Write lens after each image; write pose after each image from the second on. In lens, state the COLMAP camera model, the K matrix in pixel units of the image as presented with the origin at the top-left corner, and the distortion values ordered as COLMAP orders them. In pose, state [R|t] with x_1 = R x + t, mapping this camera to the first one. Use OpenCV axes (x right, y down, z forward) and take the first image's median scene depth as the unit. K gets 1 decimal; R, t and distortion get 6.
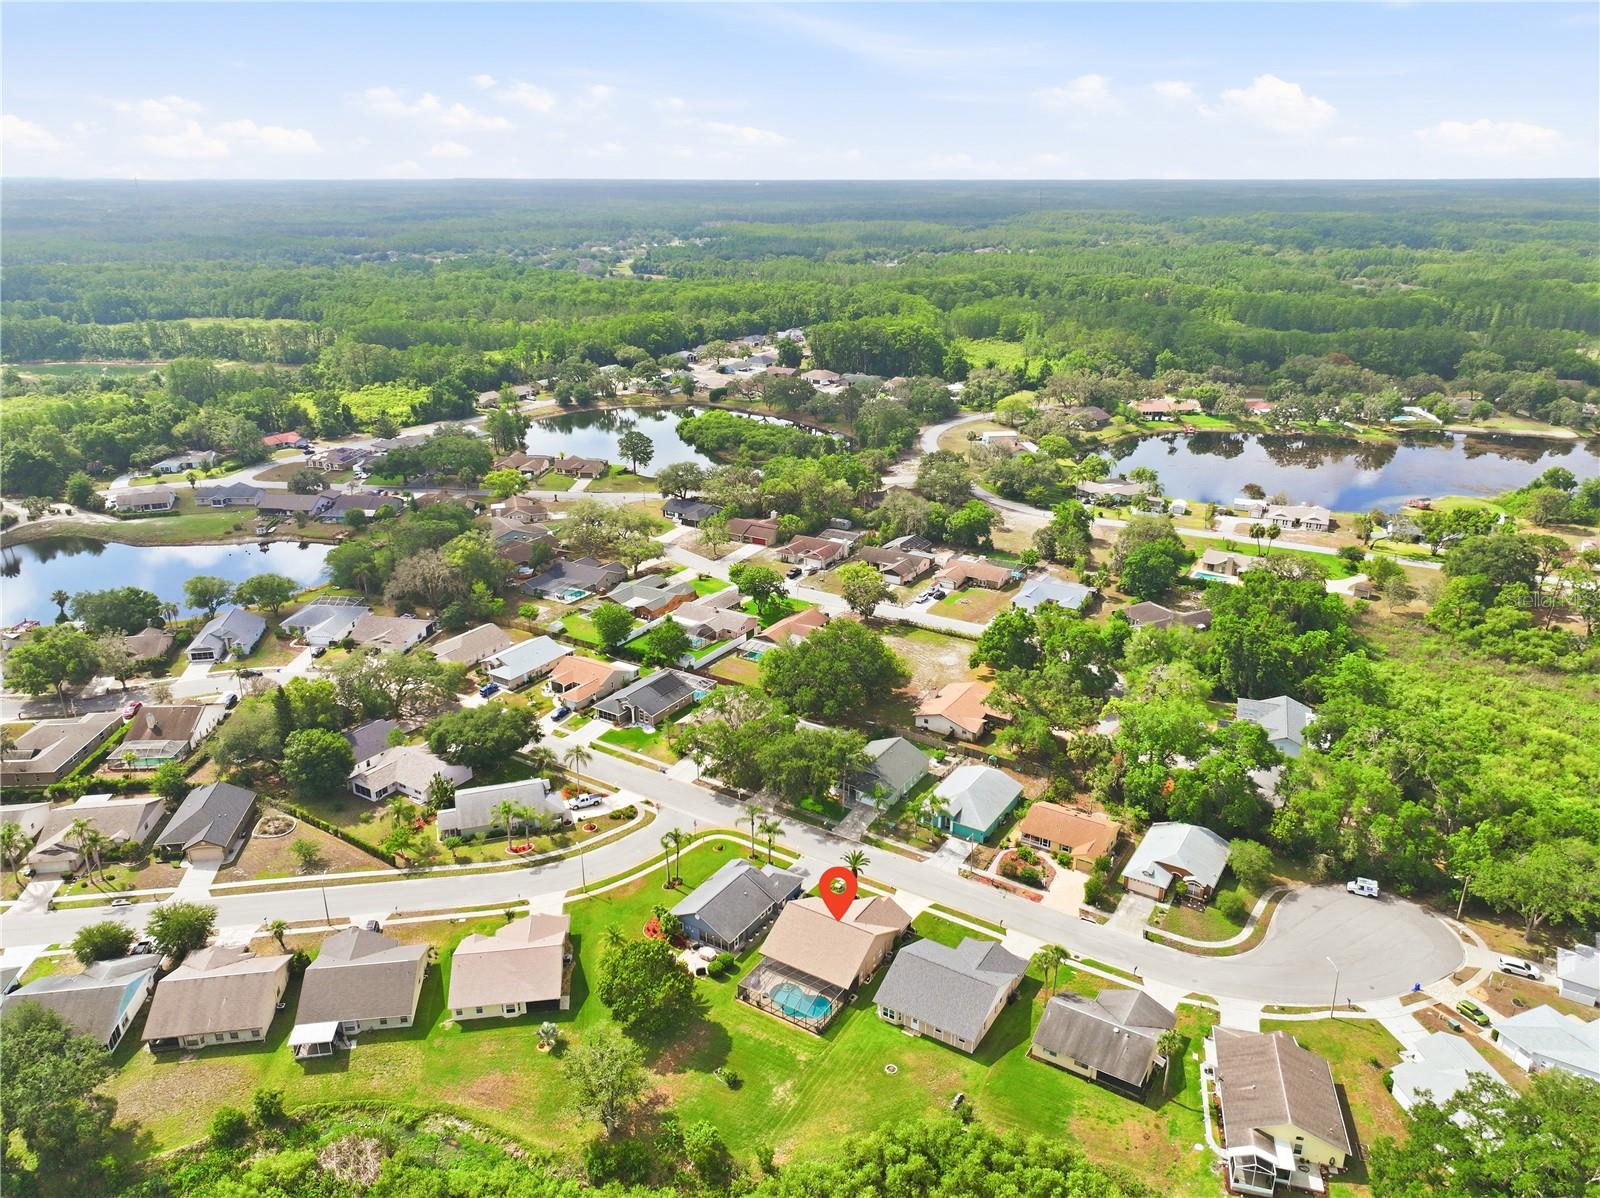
lens RADIAL K [[1148.4, 0, 798.5], [0, 1148.4, 569.6], [0, 0, 1]] dist [0.006807, 0.001217]
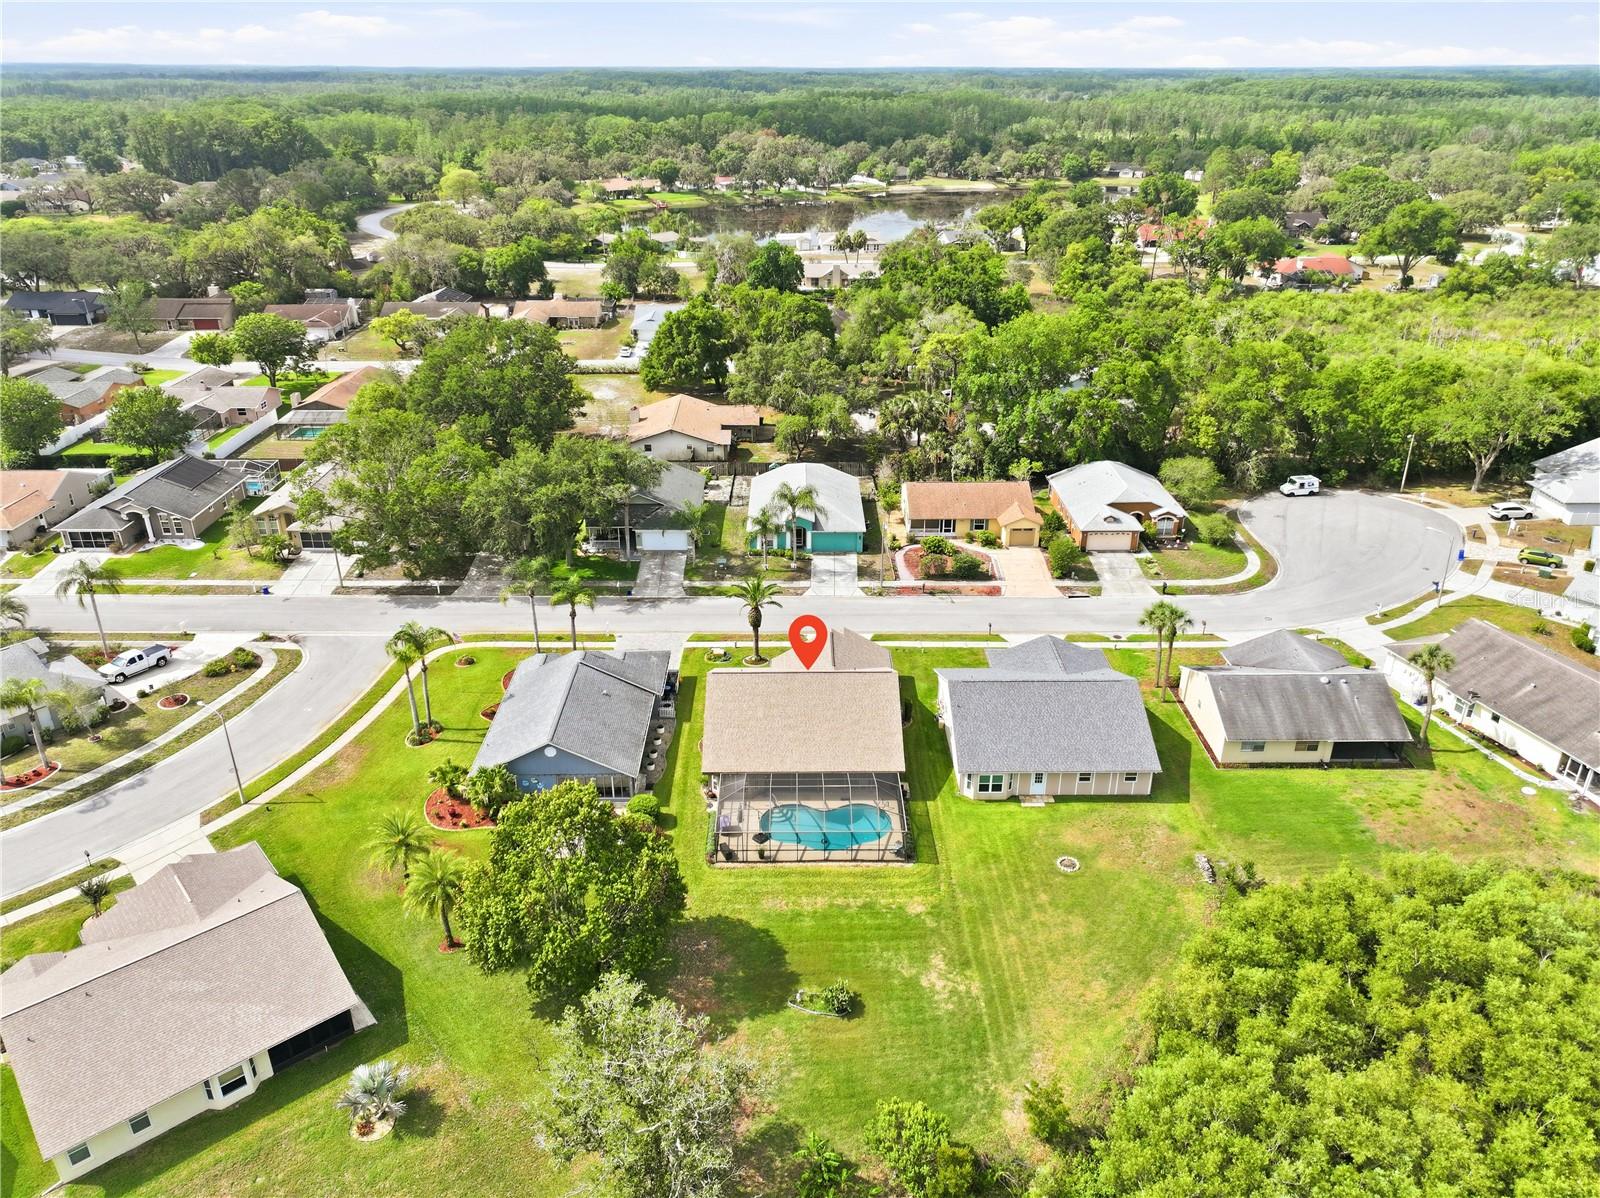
lens RADIAL K [[1148.4, 0, 801.8], [0, 1148.4, 602.6], [0, 0, 1]] dist [0.006807, 0.001217]
pose [[0.839398, -0.231383, 0.491807, -0.155127], [0.180274, 0.972159, 0.149691, 0.131437], [-0.512750, -0.036990, 0.857741, 0.373280]]
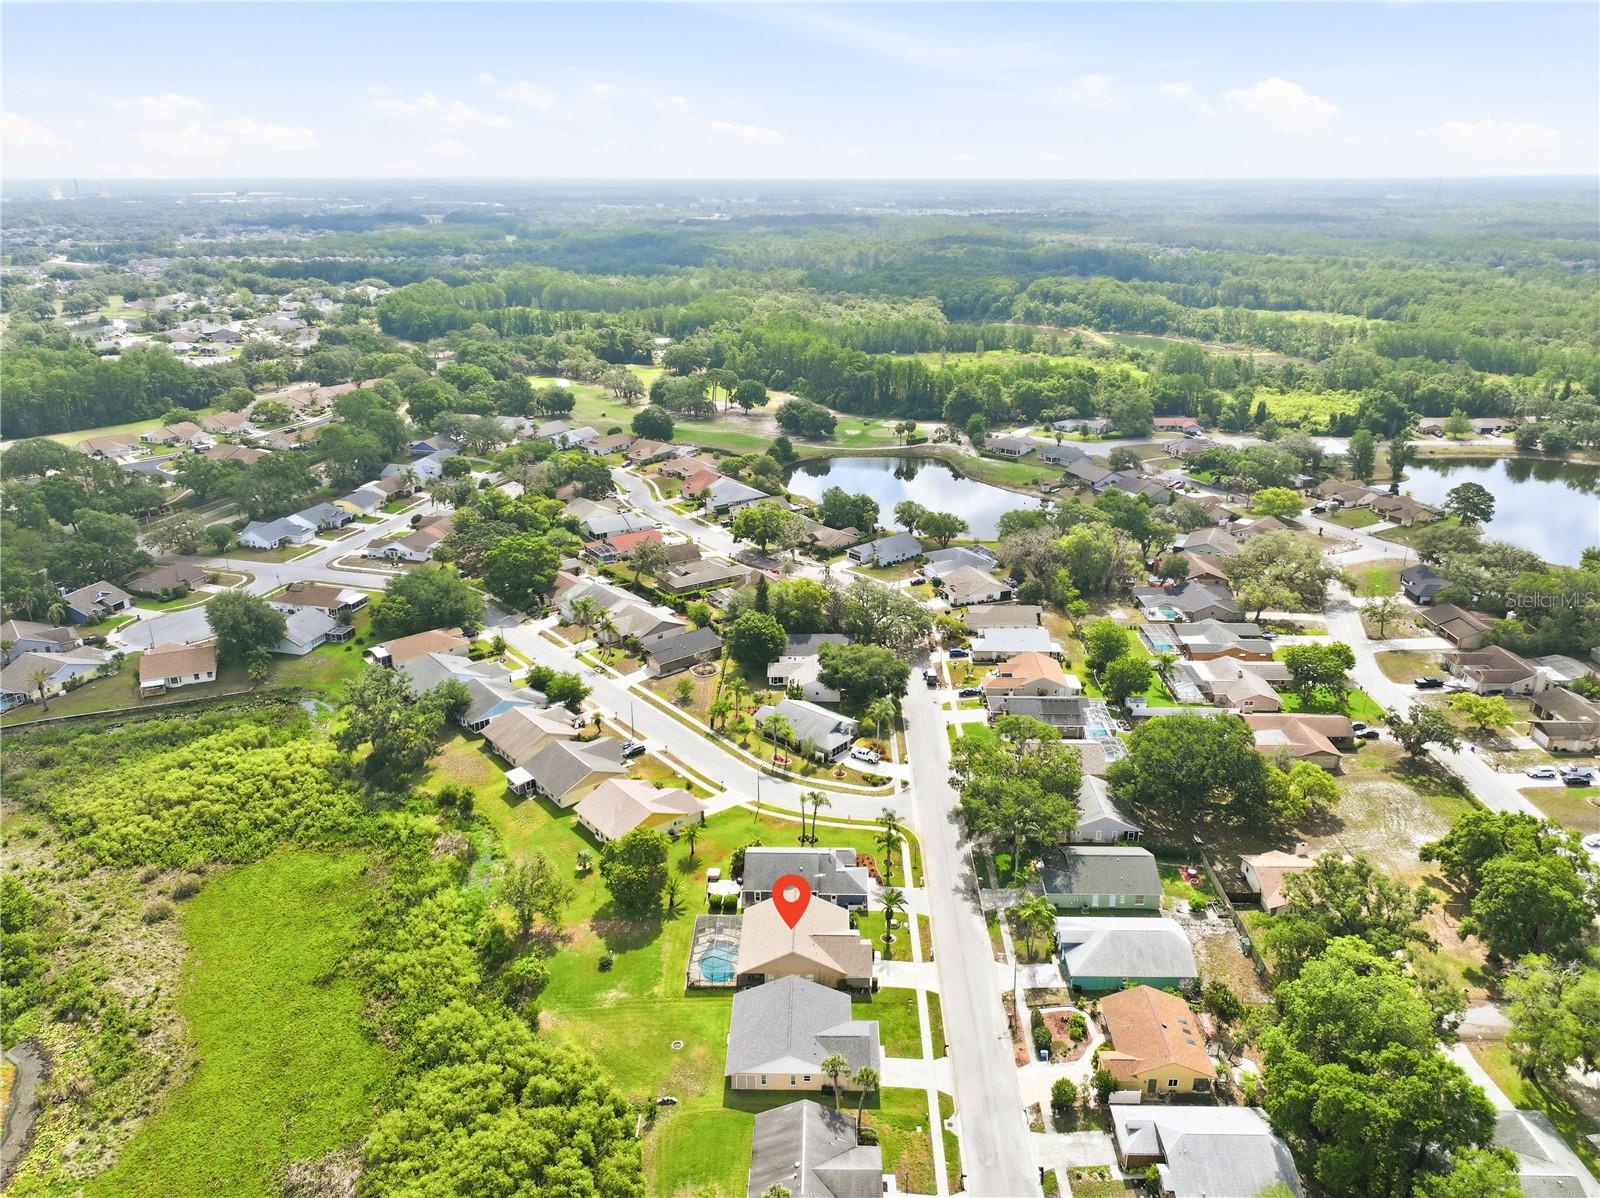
lens RADIAL K [[1148.4, 0, 803.5], [0, 1148.4, 597.8], [0, 0, 1]] dist [0.006807, 0.001217]
pose [[0.505797, 0.295948, -0.810299, 0.516552], [-0.276840, 0.945315, 0.172454, -0.089546], [0.817025, 0.137097, 0.560067, 0.284373]]
